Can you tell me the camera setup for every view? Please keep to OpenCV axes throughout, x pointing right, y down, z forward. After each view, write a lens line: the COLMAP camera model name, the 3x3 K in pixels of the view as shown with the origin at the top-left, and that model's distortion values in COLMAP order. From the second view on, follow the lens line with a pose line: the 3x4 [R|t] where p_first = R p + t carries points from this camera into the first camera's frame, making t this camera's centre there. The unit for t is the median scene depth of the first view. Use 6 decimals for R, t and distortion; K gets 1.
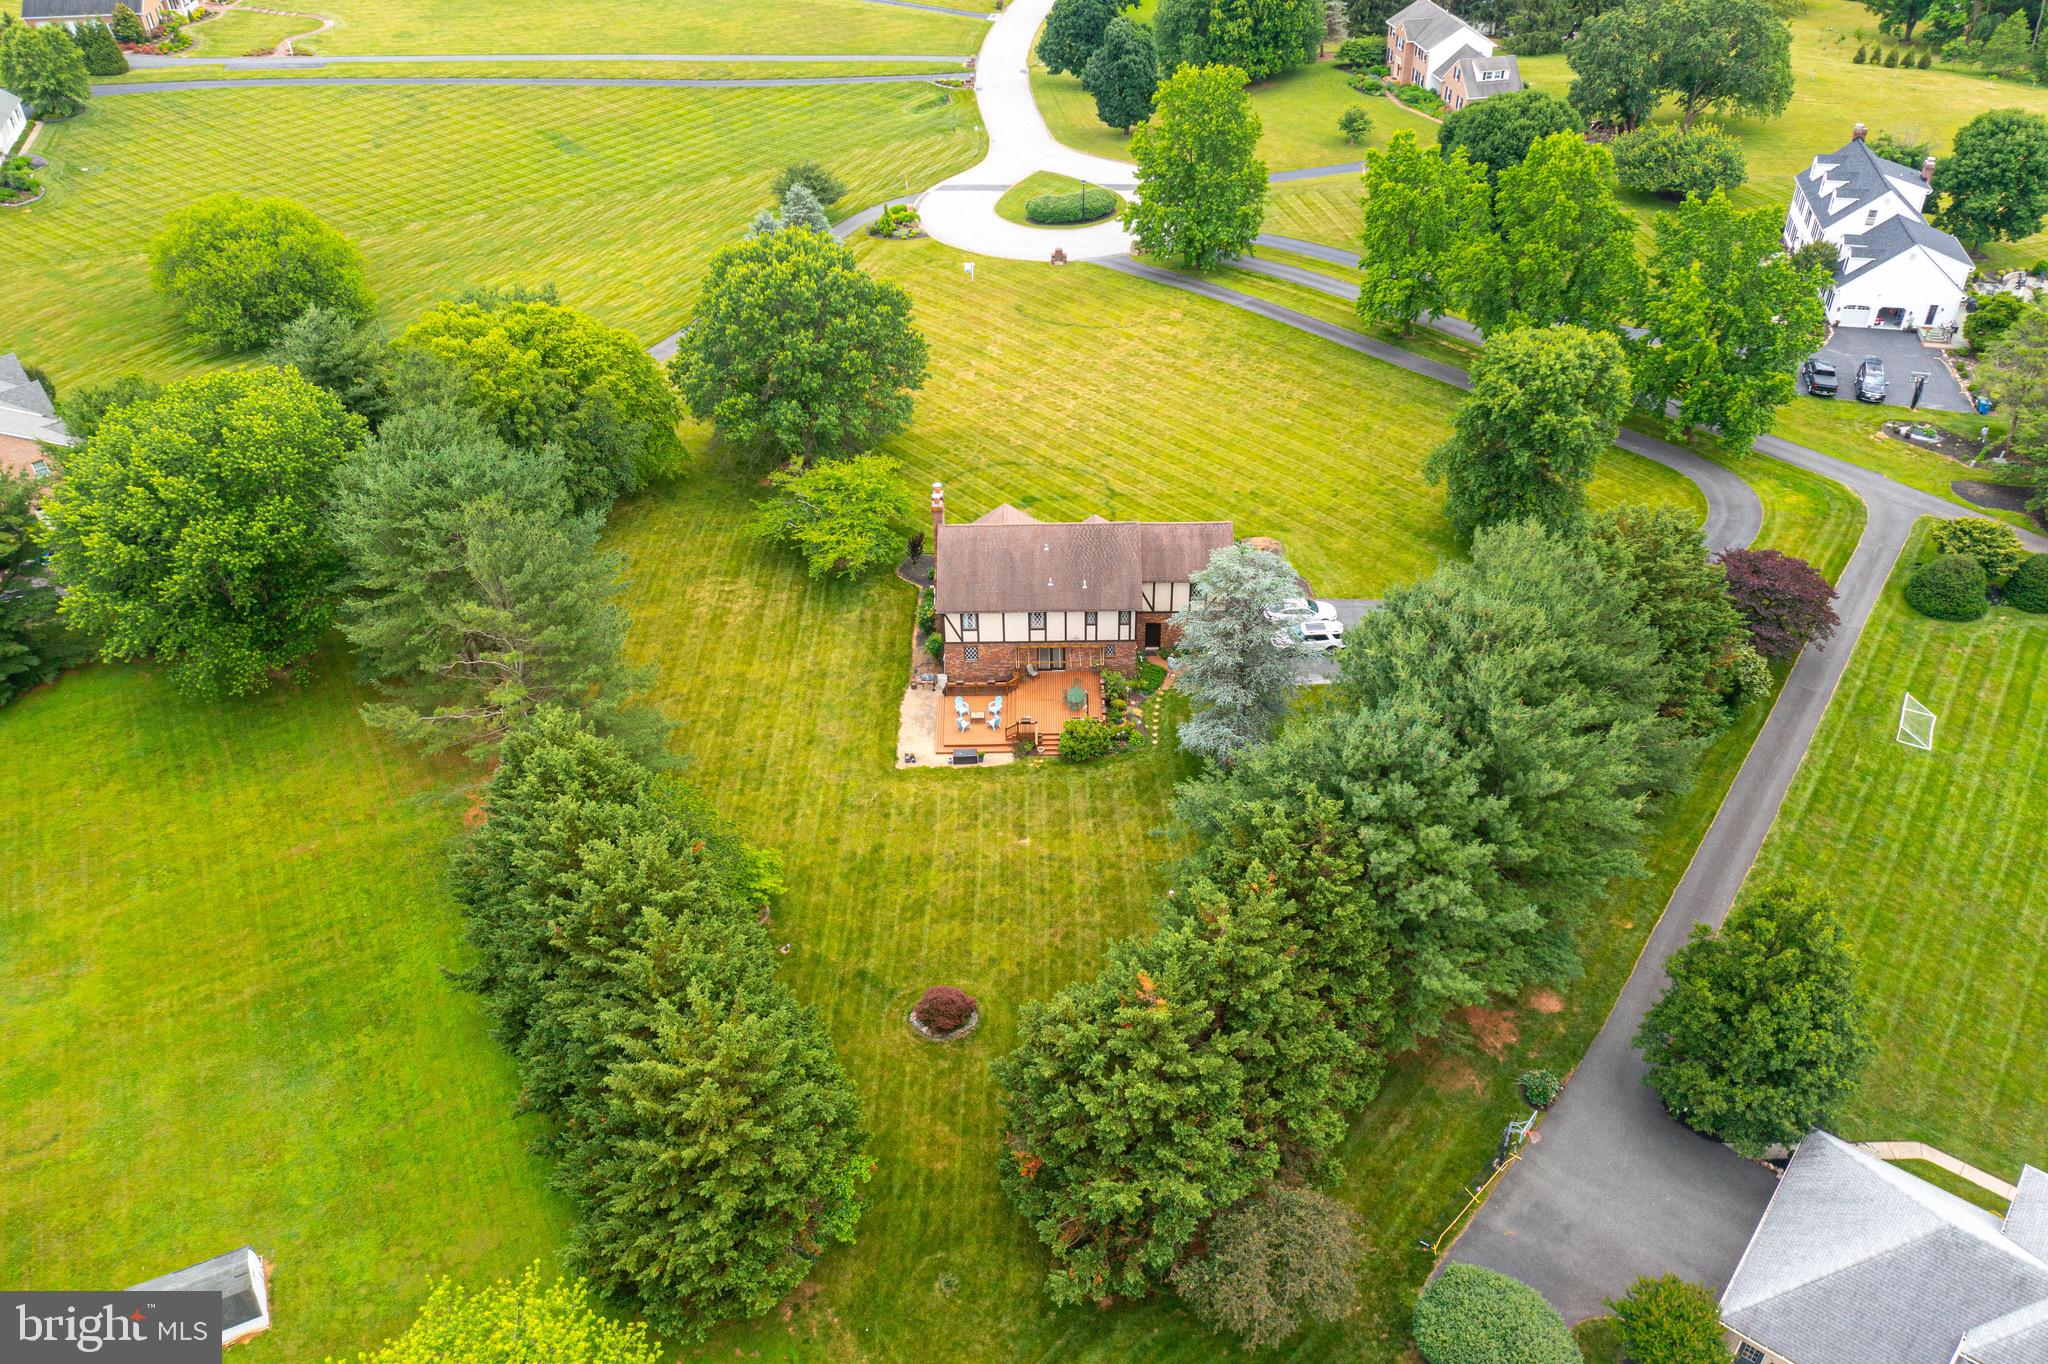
lens RADIAL K [[1626.6, 0, 1021.7], [0, 1626.6, 664.7], [0, 0, 1]] dist [-0.012243, -0.004759]
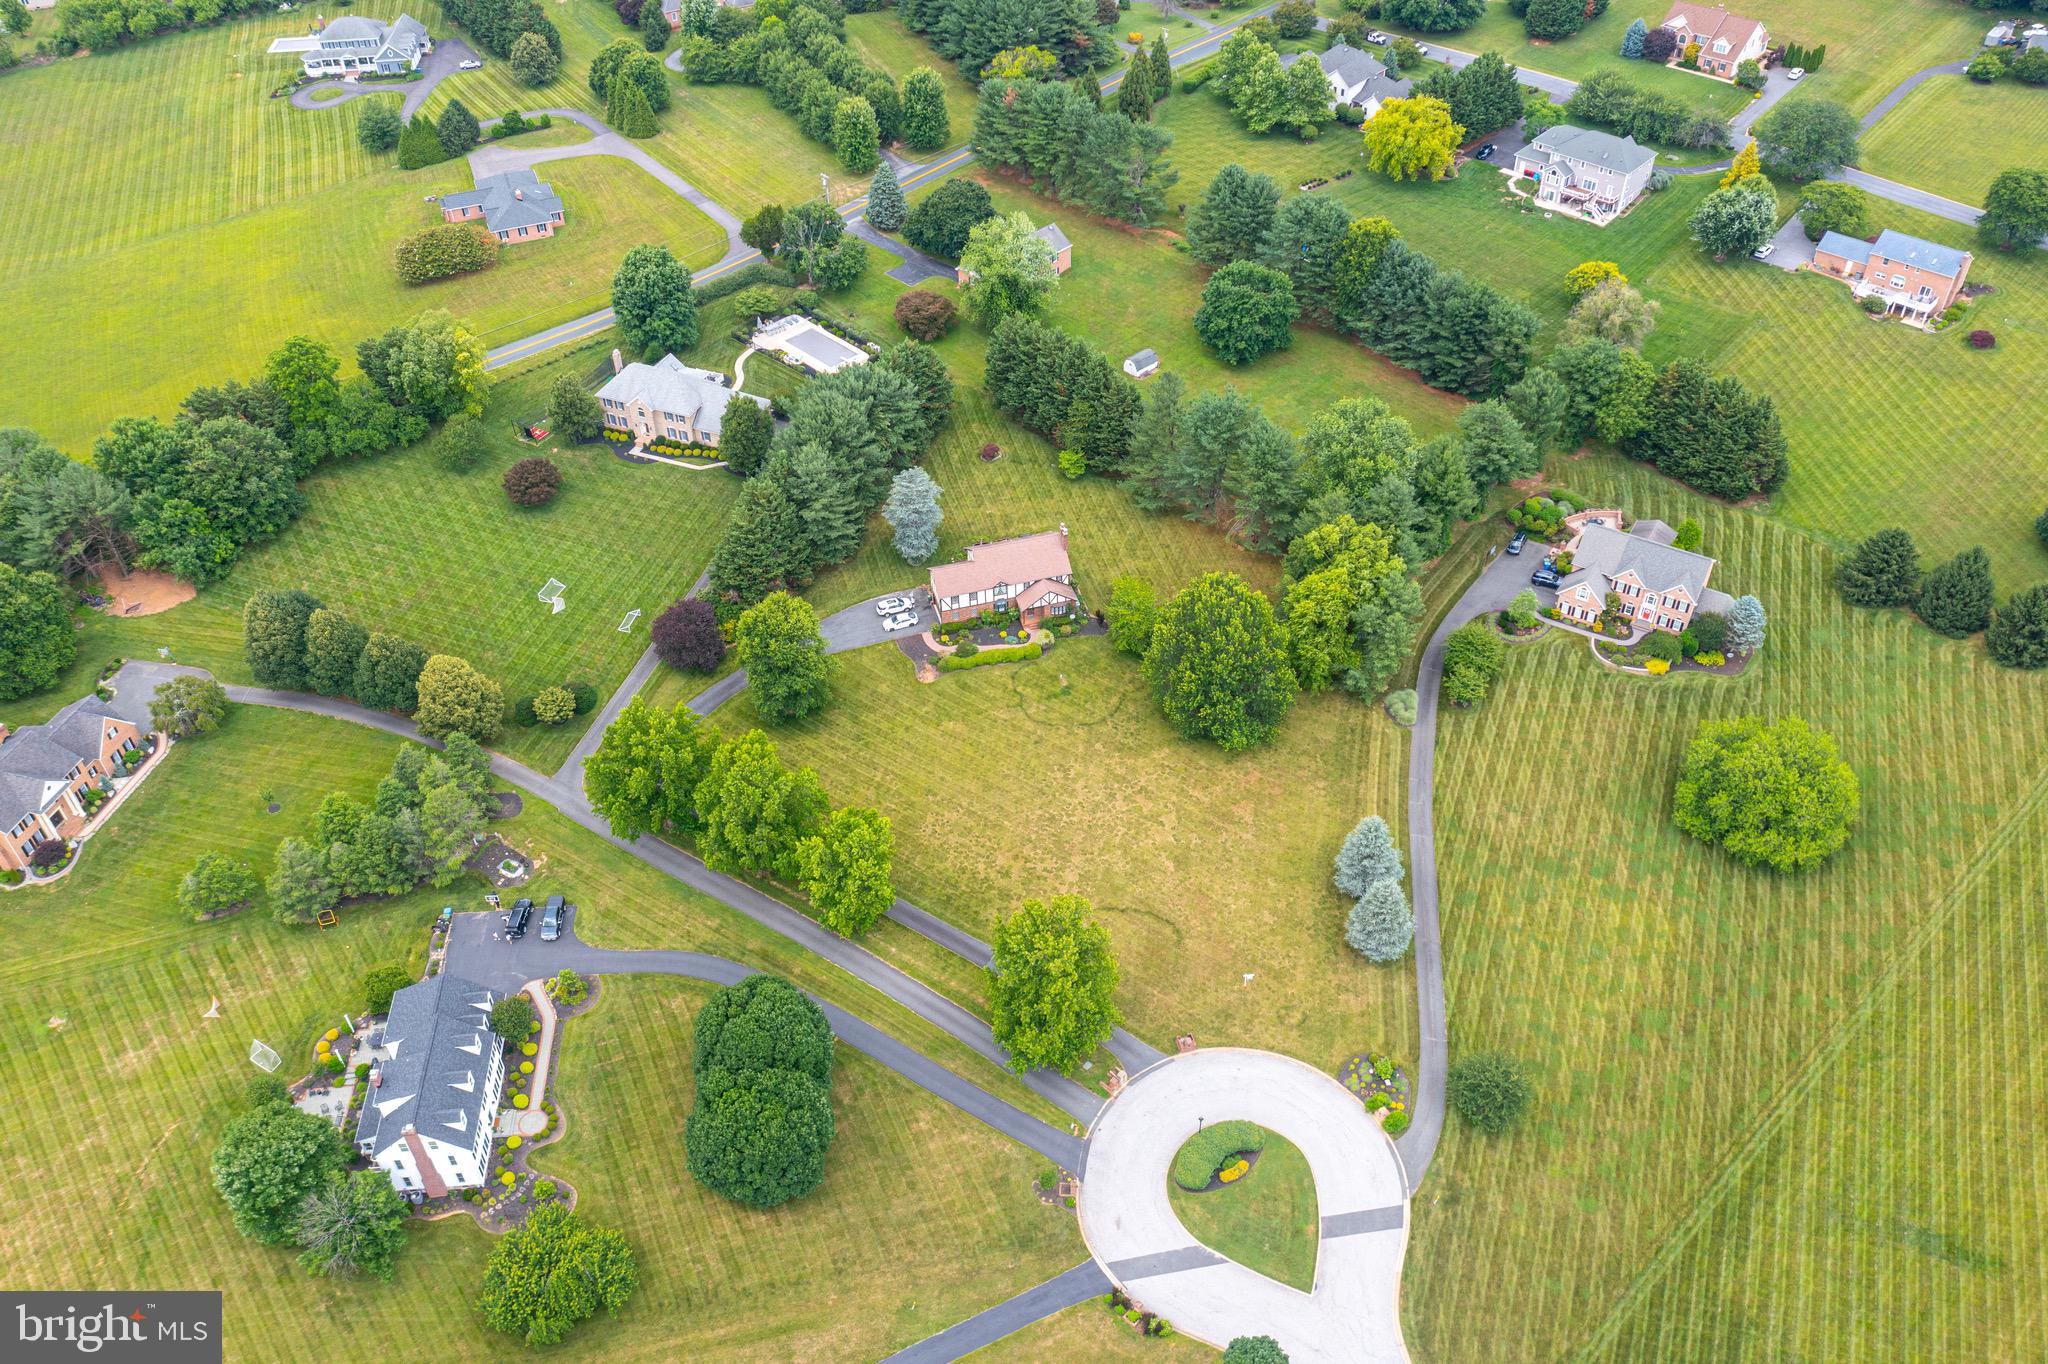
lens RADIAL K [[1626.6, 0, 1021.7], [0, 1626.6, 664.7], [0, 0, 1]] dist [-0.012243, -0.004759]
pose [[-0.960195, 0.212000, -0.181883, 0.435192], [-0.133979, 0.221813, 0.965841, -2.150564], [0.245103, 0.951764, -0.184580, 1.559376]]
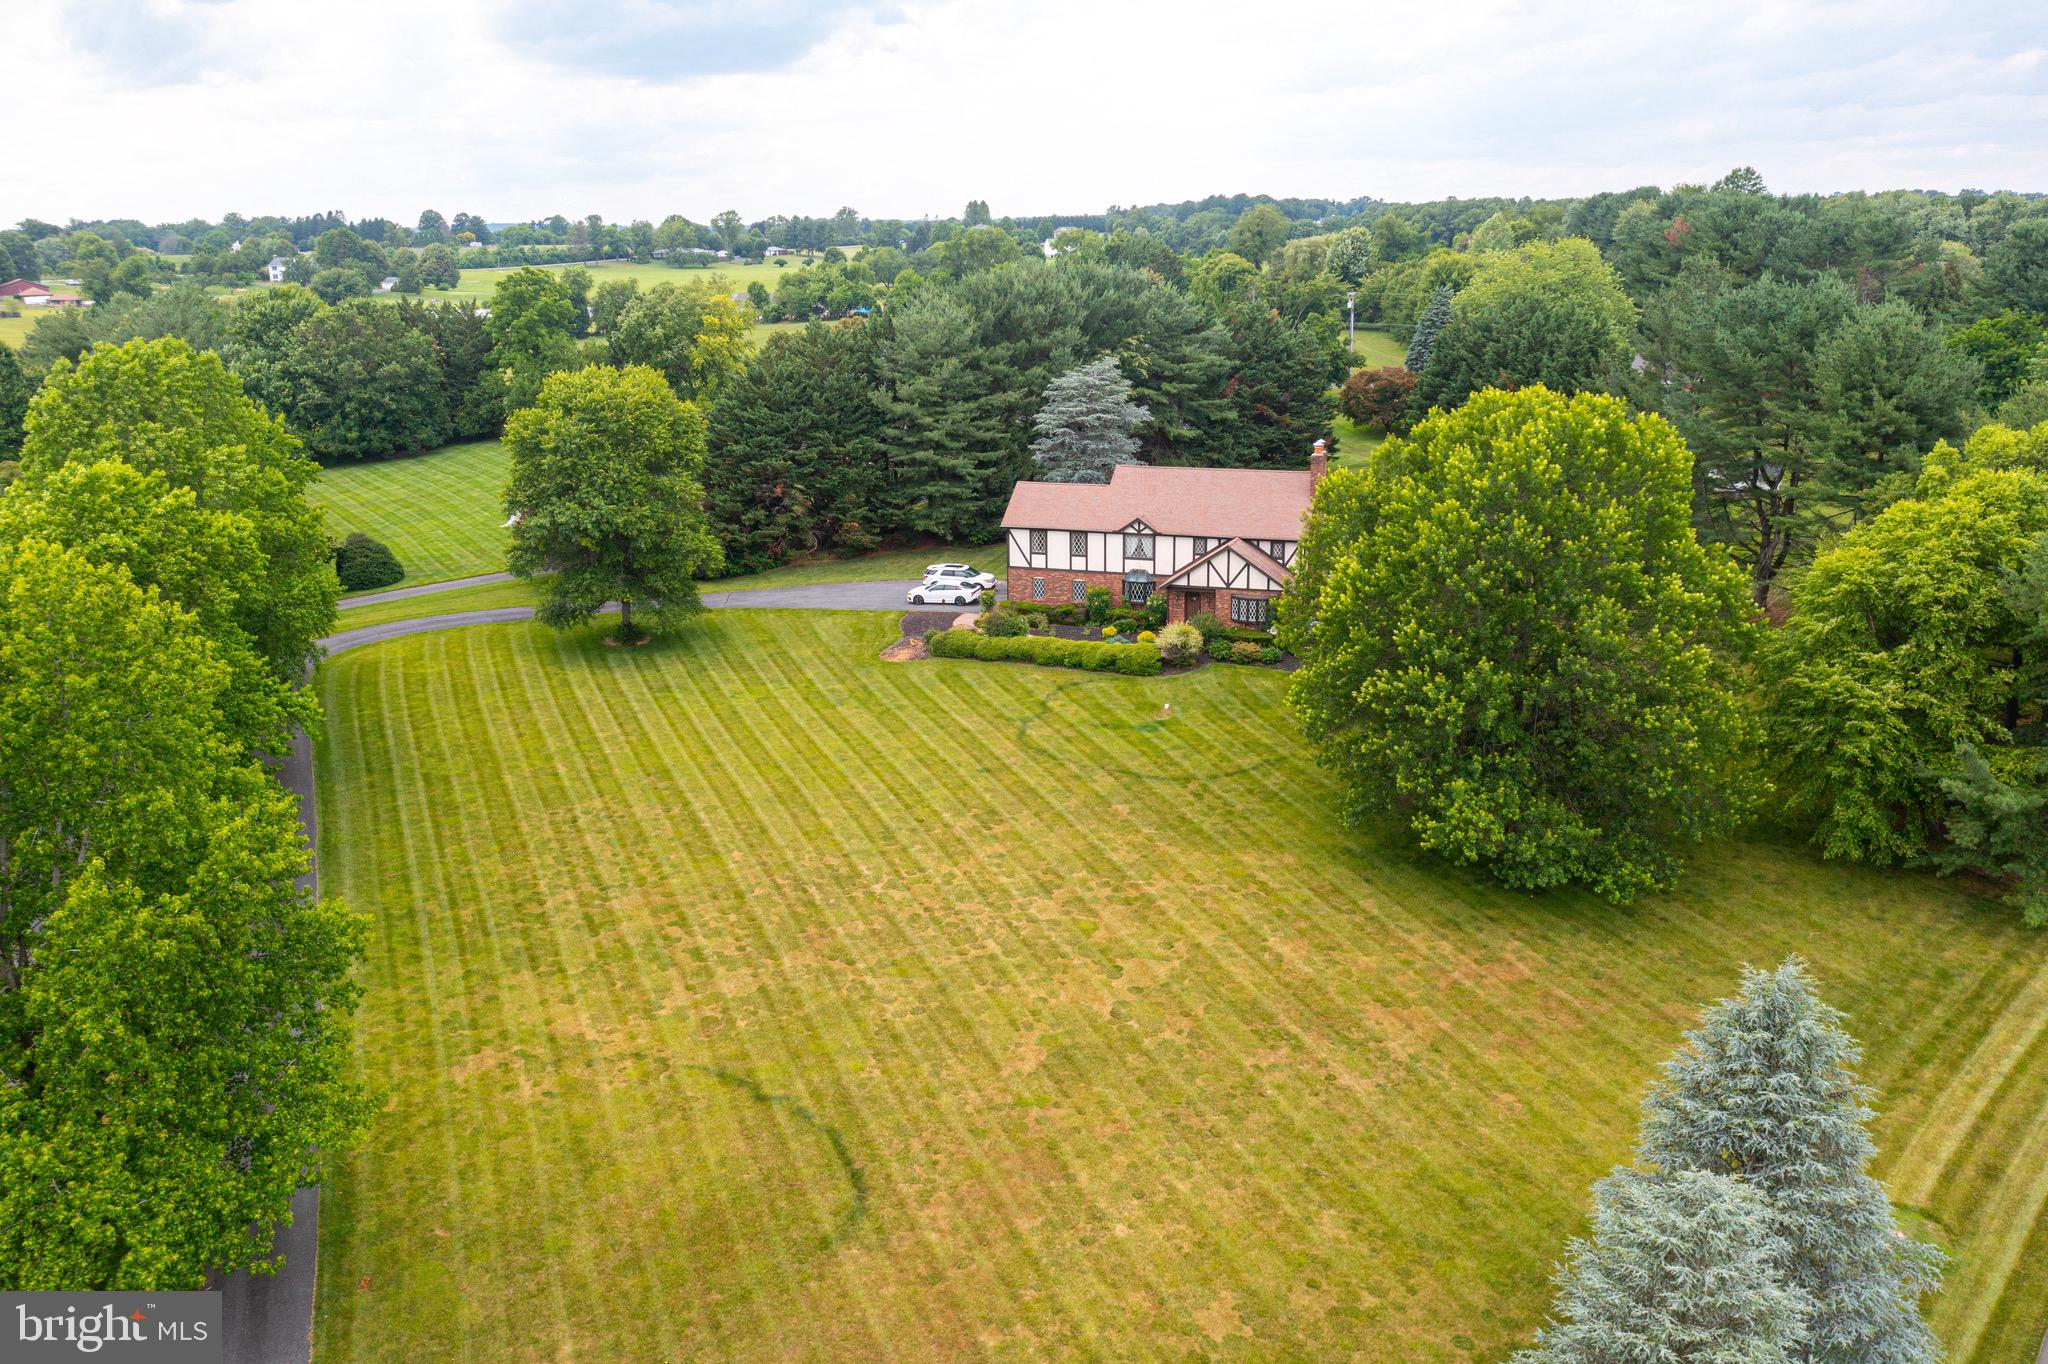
lens RADIAL K [[1626.6, 0, 1021.7], [0, 1626.6, 664.7], [0, 0, 1]] dist [-0.012243, -0.004759]
pose [[-0.951635, -0.050922, 0.302980, -0.179571], [0.207186, 0.621814, 0.755262, -0.774802], [-0.226857, 0.781508, -0.581190, 1.685593]]
